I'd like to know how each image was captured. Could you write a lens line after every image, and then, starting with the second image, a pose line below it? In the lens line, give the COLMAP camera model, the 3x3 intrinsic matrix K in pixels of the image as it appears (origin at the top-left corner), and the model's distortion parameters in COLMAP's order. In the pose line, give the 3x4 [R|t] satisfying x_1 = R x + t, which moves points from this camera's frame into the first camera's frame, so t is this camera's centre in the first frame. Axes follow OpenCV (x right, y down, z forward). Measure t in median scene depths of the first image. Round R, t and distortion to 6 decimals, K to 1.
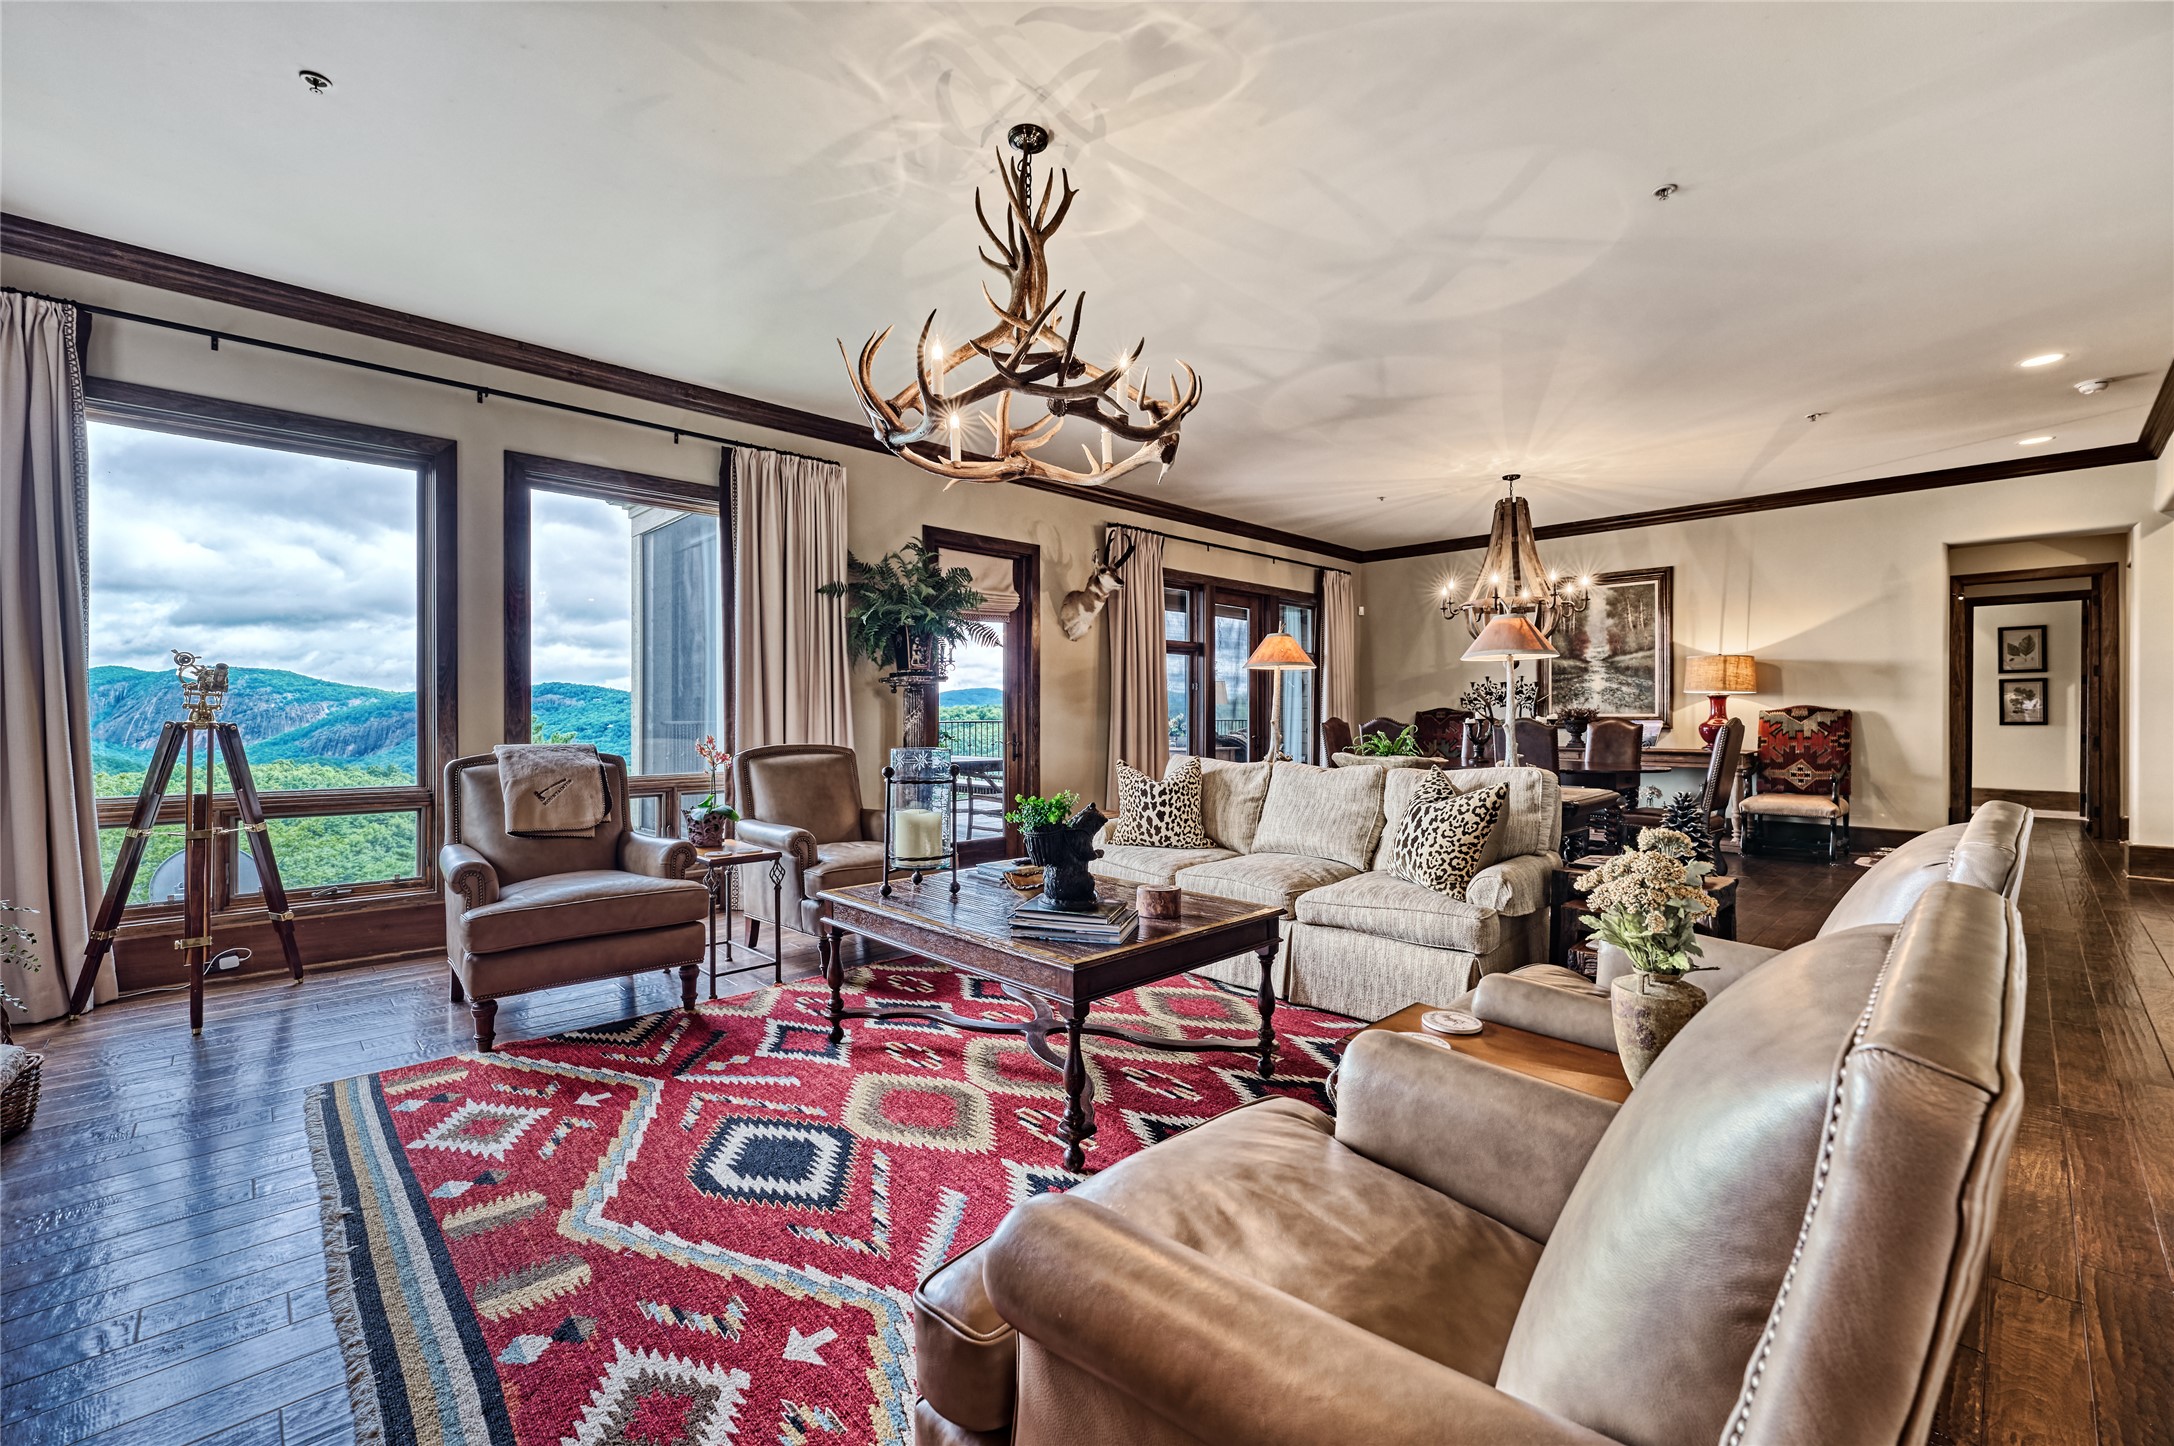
lens RADIAL K [[893.3, 0, 1084.0], [0, 893.3, 718.7], [0, 0, 1]] dist [-0.002105, -0.000687]
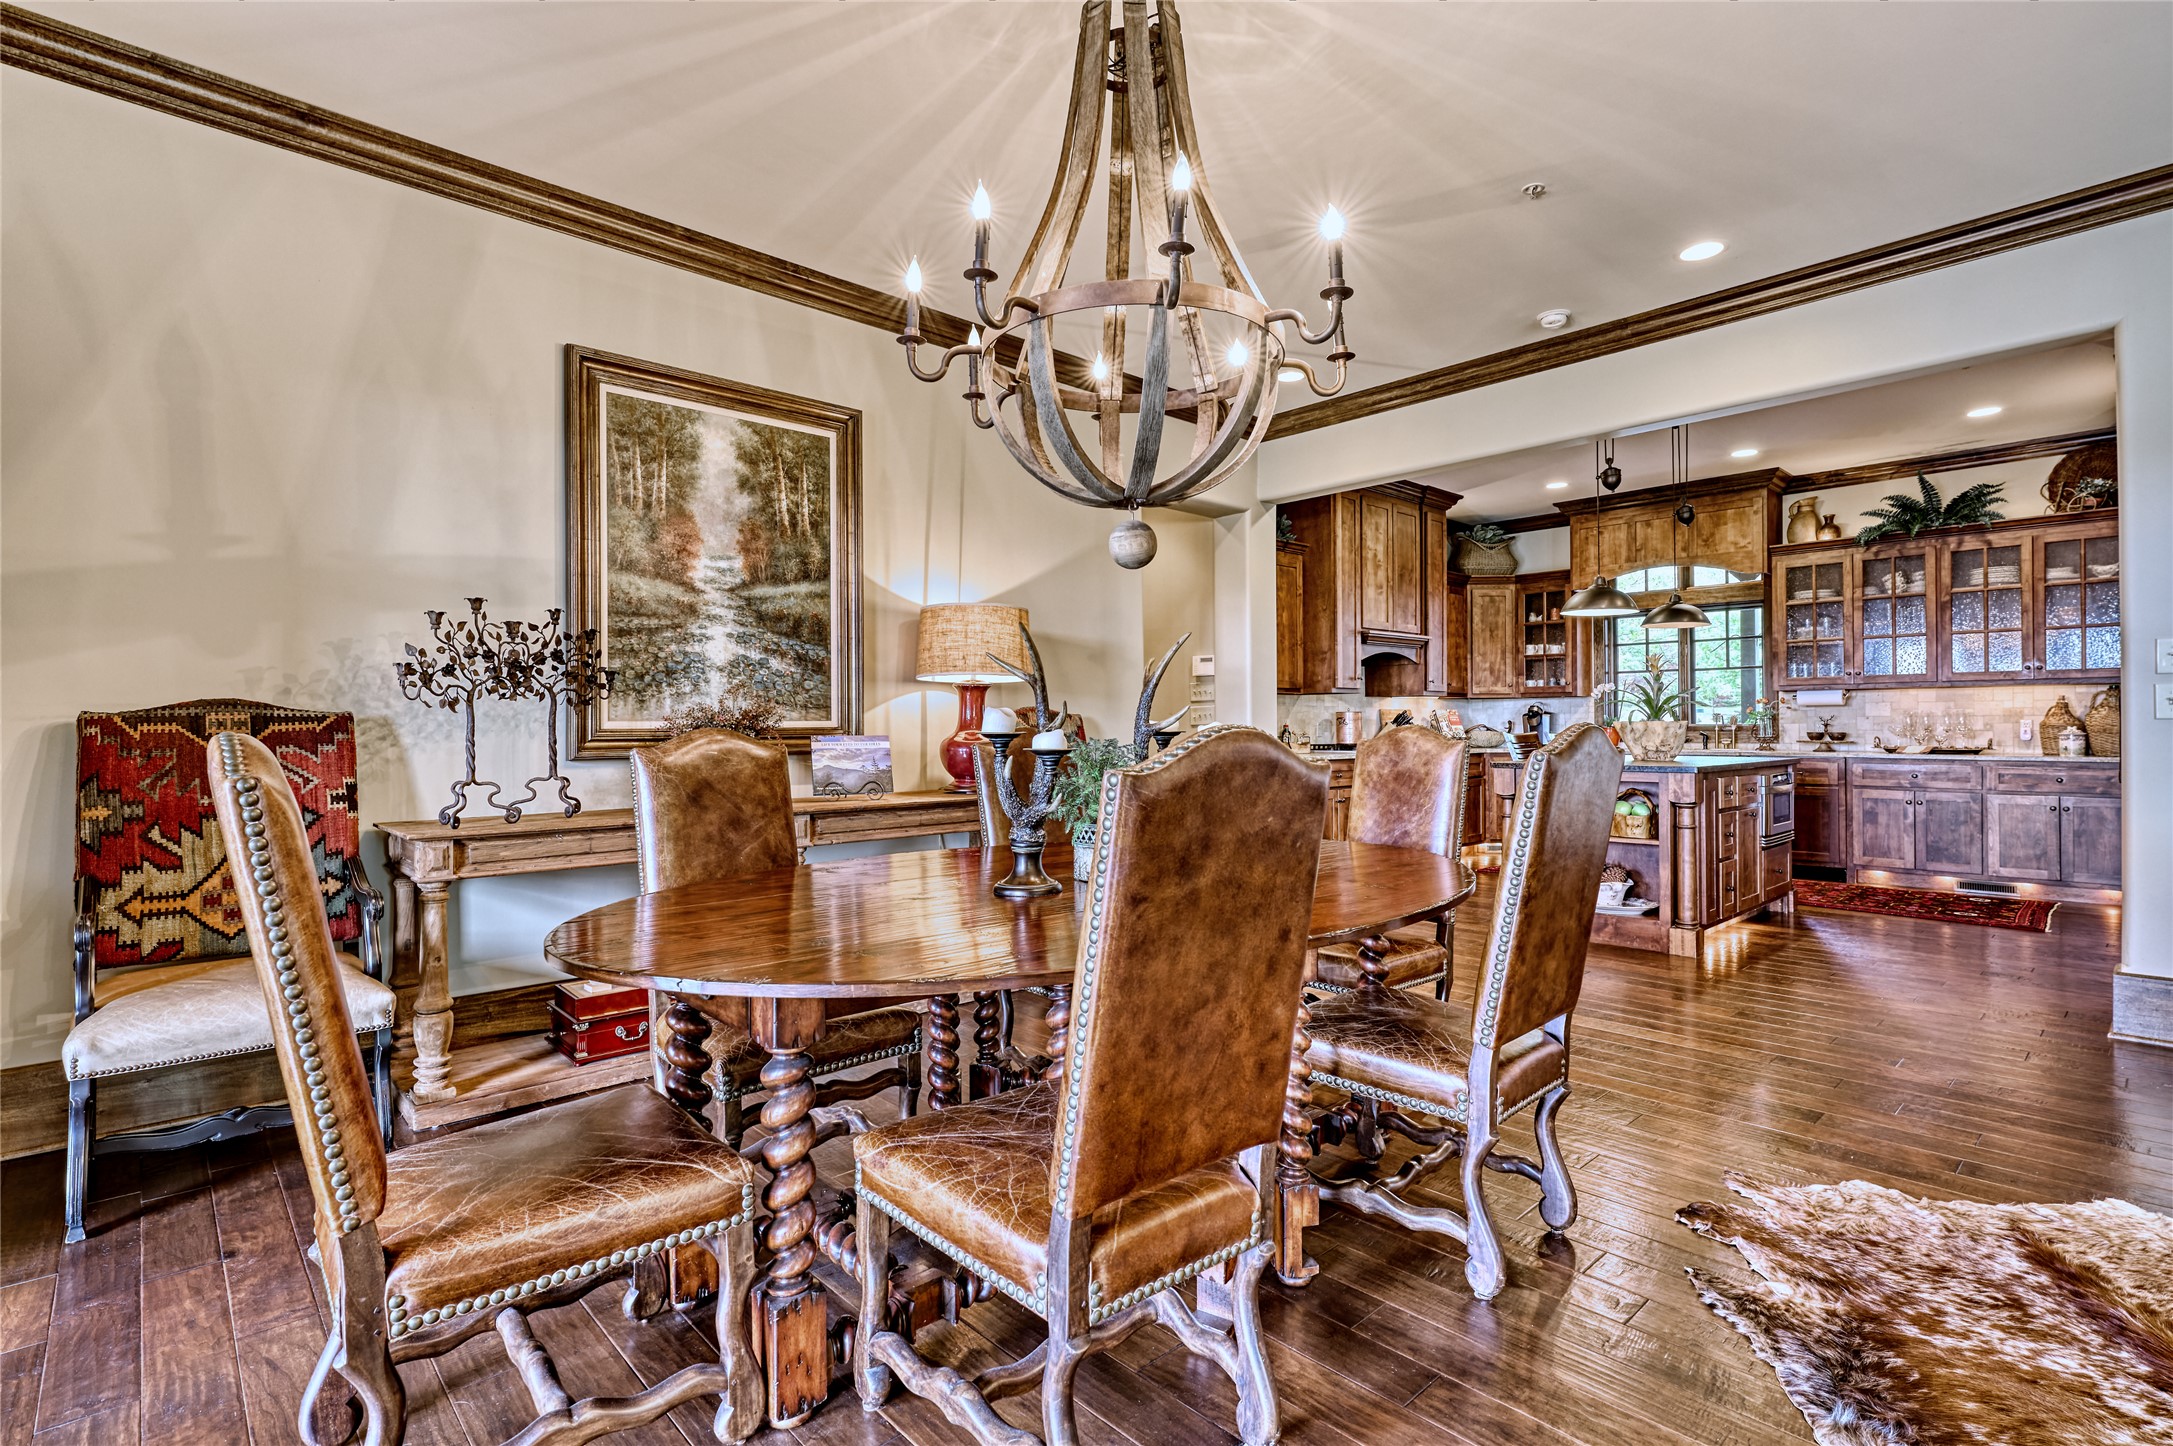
lens RADIAL K [[1048.1, 0, 1121.0], [0, 1048.1, 719.7], [0, 0, 1]] dist [0.000460, 0.000981]
pose [[0.014863, 0.008567, 0.999853, 0.243524], [0.008723, 0.999924, -0.008697, -0.000243], [-0.999851, 0.008851, 0.014787, 2.010838]]
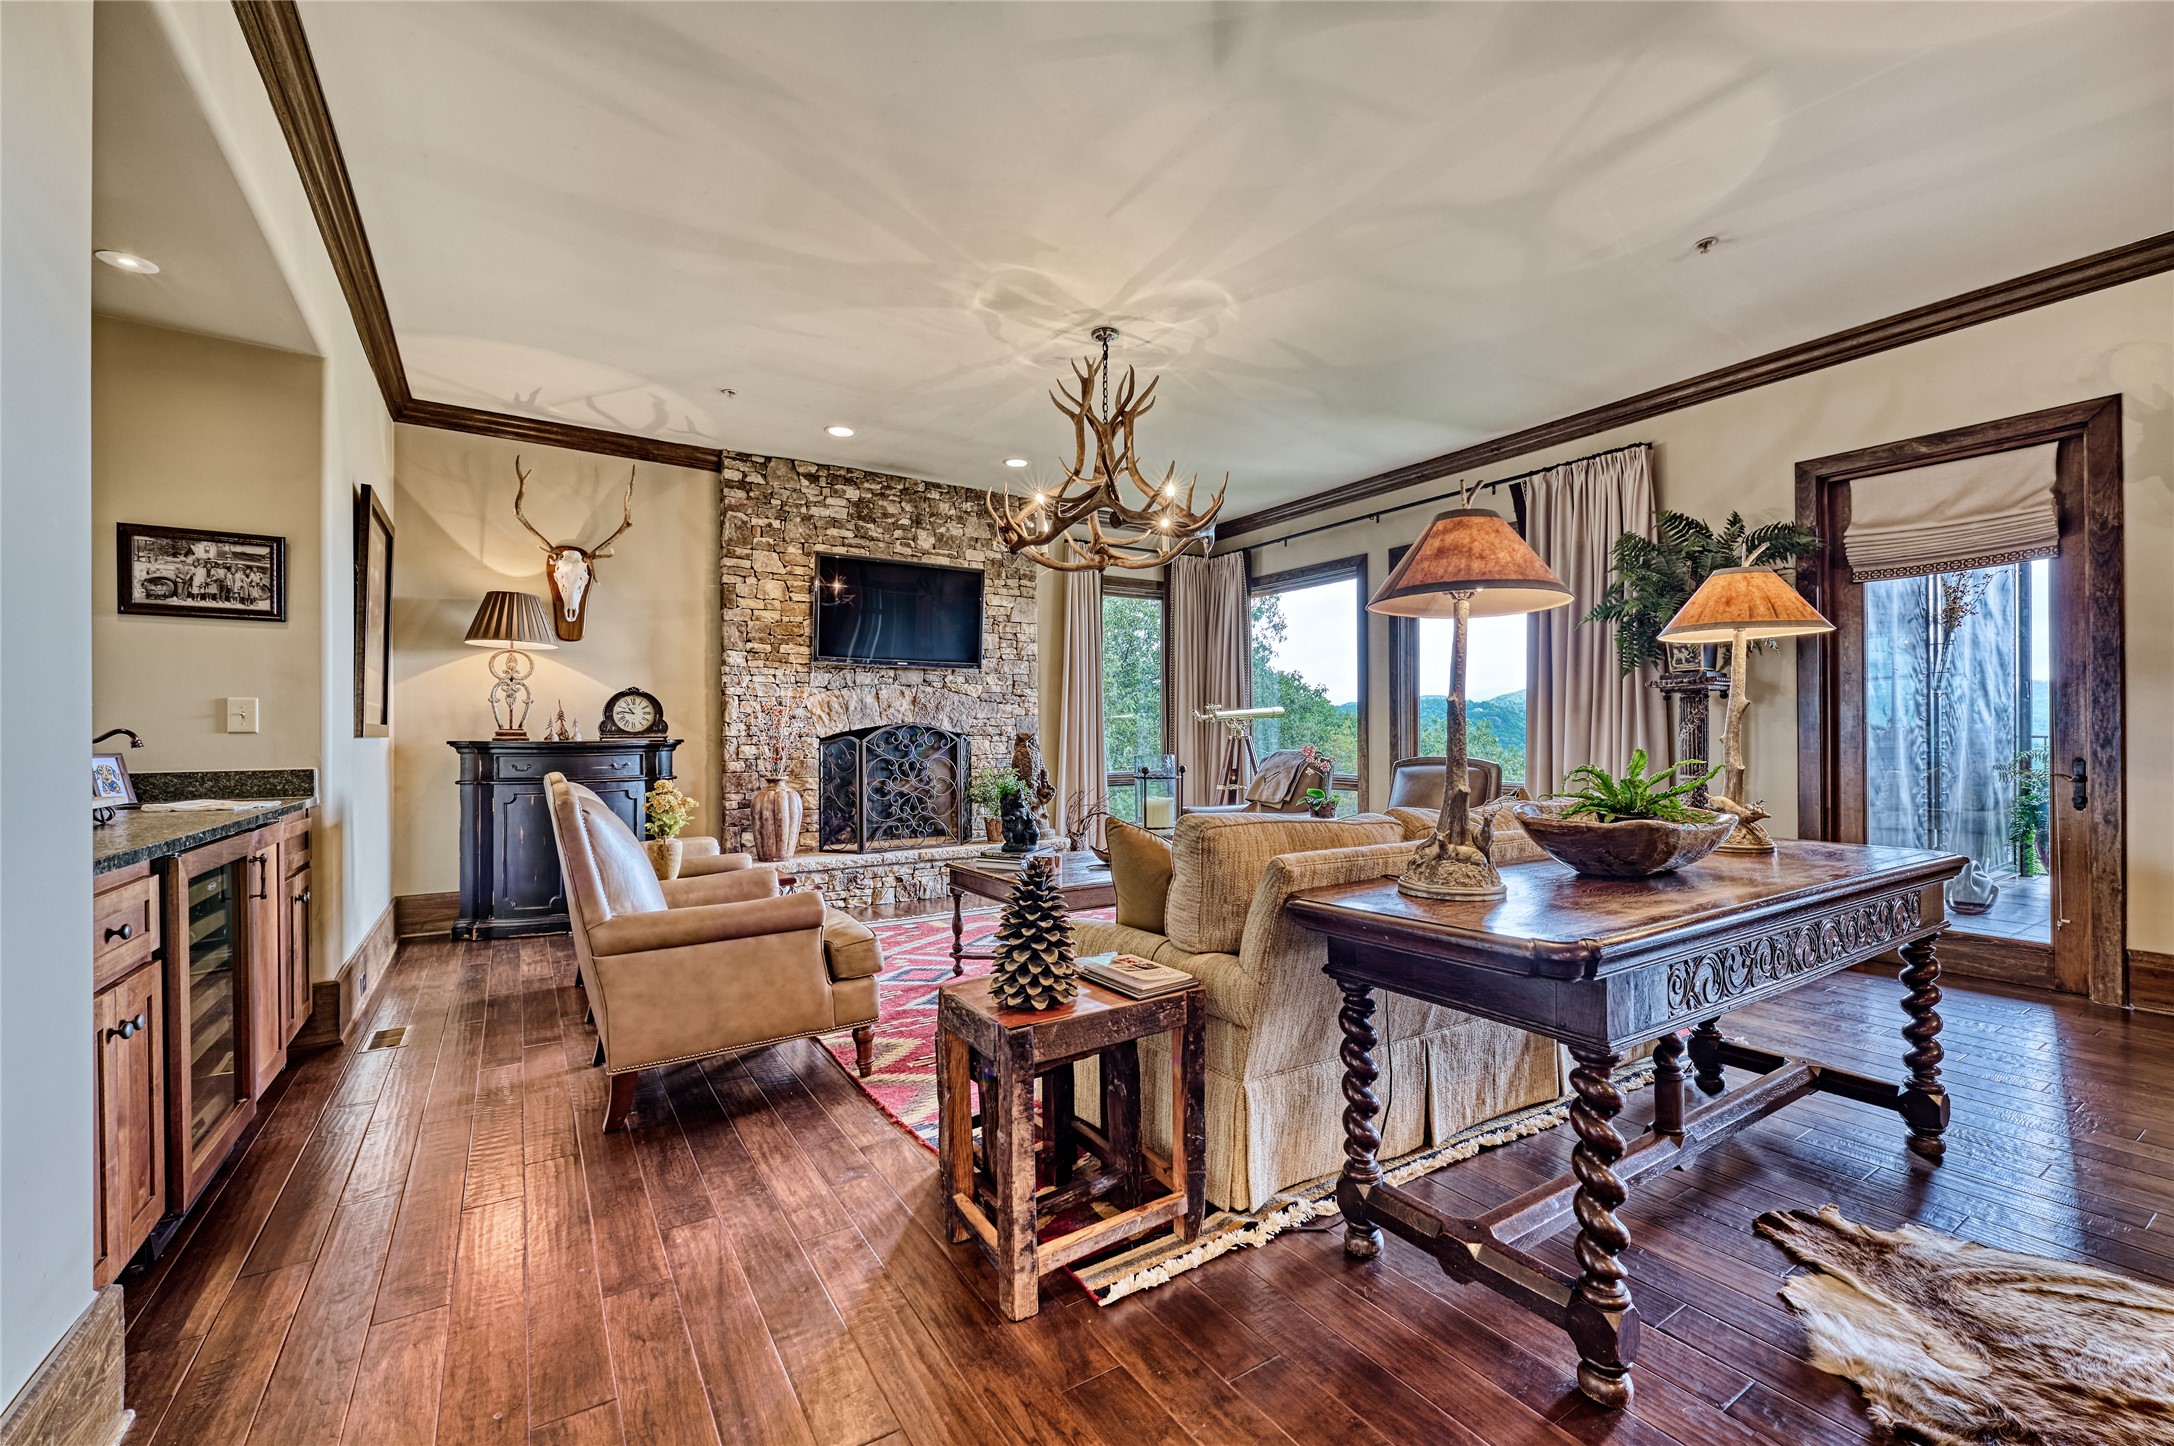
lens RADIAL K [[893.3, 0, 1095.8], [0, 893.3, 733.3], [0, 0, 1]] dist [-0.002105, -0.000687]
pose [[-0.187634, 0.000541, -0.982239, 1.135793], [0.004171, 0.999991, -0.000246, -0.002822], [0.982230, -0.004144, -0.187634, 1.045318]]
